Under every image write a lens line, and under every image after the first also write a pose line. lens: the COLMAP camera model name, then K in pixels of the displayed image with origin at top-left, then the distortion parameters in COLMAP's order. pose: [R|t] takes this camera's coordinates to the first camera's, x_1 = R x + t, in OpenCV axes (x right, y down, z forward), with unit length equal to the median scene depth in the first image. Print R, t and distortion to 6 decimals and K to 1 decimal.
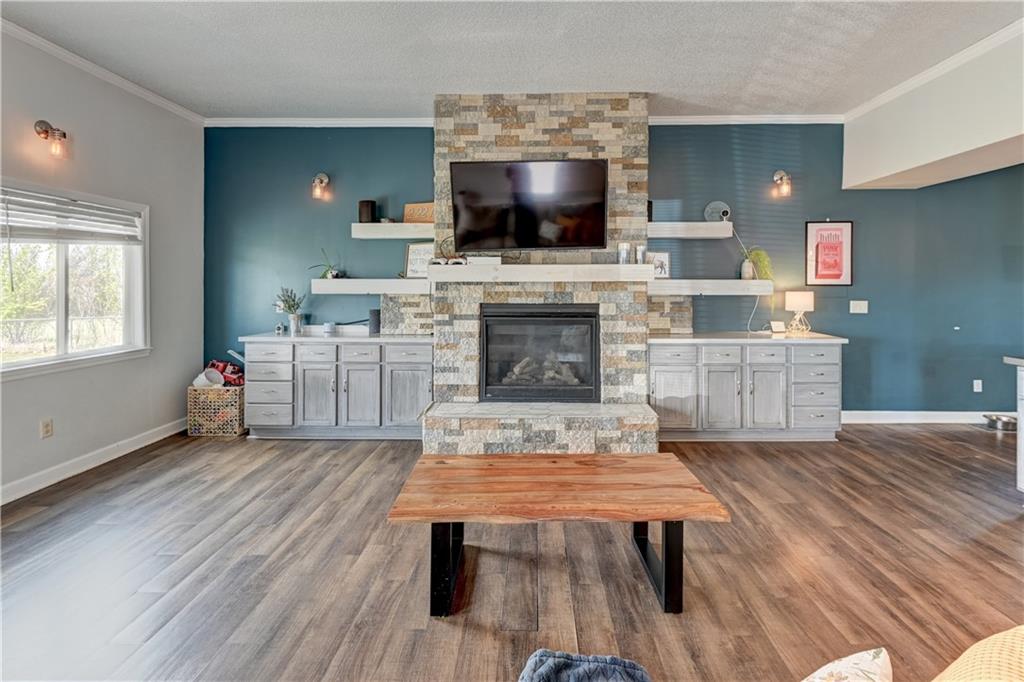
lens RADIAL K [[488.7, 0, 532.0], [0, 488.7, 282.1], [0, 0, 1]] dist [-0.003951, -0.001218]
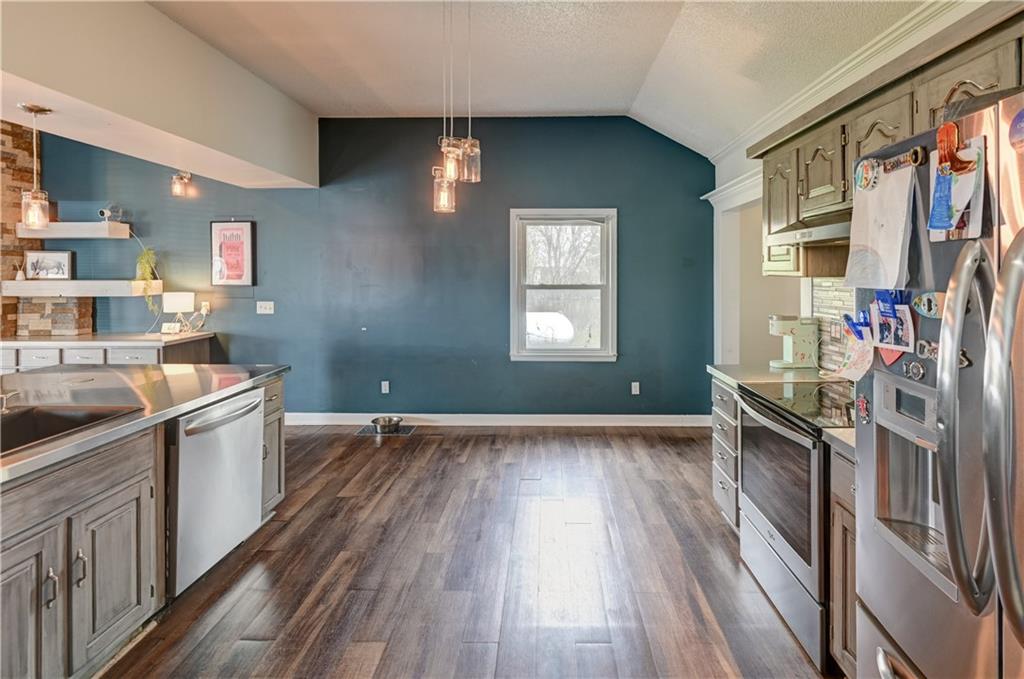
lens RADIAL K [[509.4, 0, 539.2], [0, 509.4, 271.4], [0, 0, 1]] dist [0.001303, -0.000083]
pose [[0.999990, -0.001672, 0.004200, 1.396096], [0.001668, 0.999998, 0.000862, -0.025382], [-0.004201, -0.000855, 0.999991, -0.039946]]
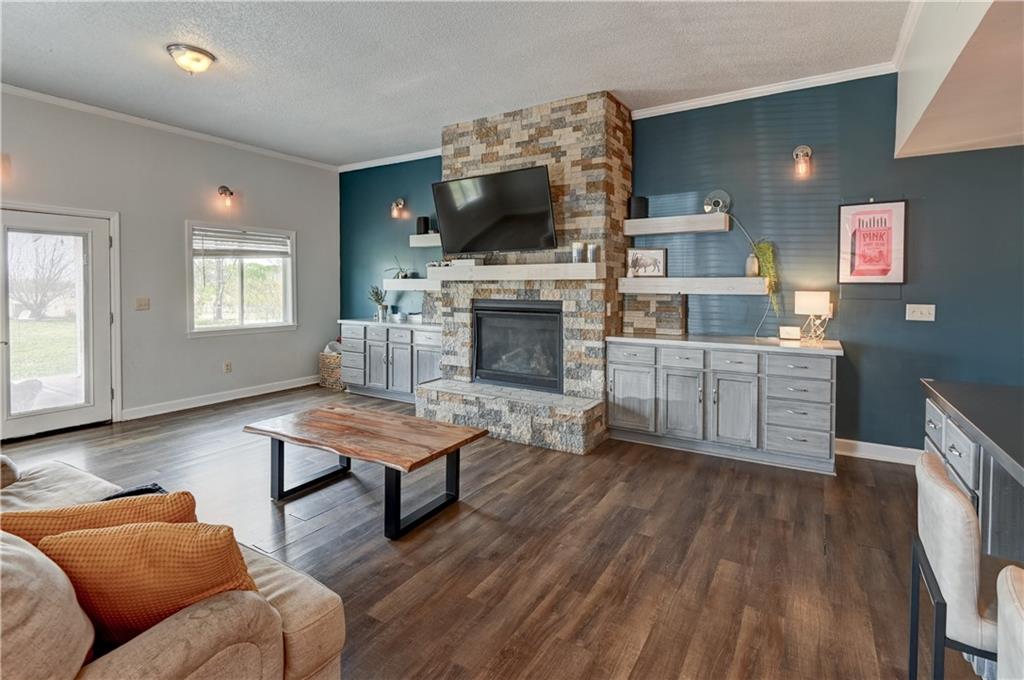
lens RADIAL K [[484.4, 0, 510.9], [0, 484.4, 292.3], [0, 0, 1]] dist [-0.010309, -0.000292]
pose [[0.860764, 0.008750, -0.508929, 0.574489], [0.000556, 0.999835, 0.018130, 0.006721], [0.509004, -0.015889, 0.860617, 0.041945]]
